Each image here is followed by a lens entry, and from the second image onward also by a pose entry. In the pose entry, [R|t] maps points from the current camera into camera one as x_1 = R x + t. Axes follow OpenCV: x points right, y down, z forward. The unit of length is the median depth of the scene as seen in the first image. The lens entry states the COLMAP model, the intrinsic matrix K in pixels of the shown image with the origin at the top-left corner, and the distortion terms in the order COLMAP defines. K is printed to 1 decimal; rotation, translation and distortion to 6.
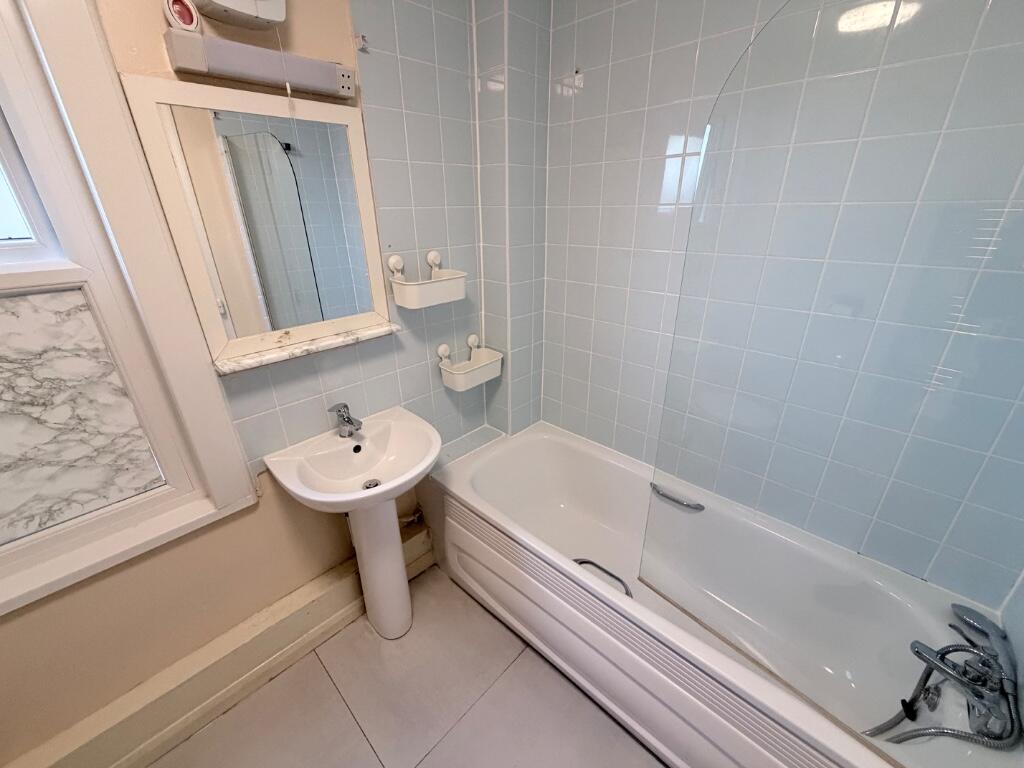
lens RADIAL K [[407.4, 0, 509.7], [0, 407.4, 386.2], [0, 0, 1]] dist [-0.000165, -0.000080]
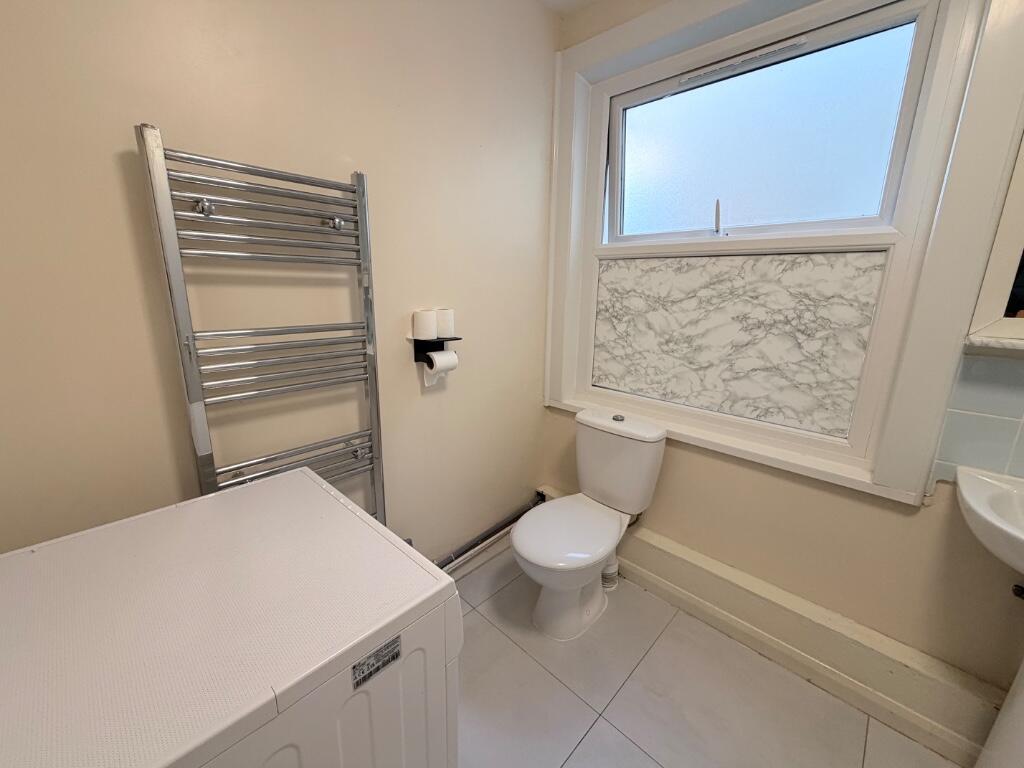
lens RADIAL K [[407.4, 0, 512.5], [0, 407.4, 385.1], [0, 0, 1]] dist [-0.000165, -0.000080]
pose [[-0.001102, 0.247873, -0.968792, 0.191503], [-0.416699, 0.880561, 0.225772, 0.276221], [0.909044, 0.403944, 0.102318, 0.034704]]
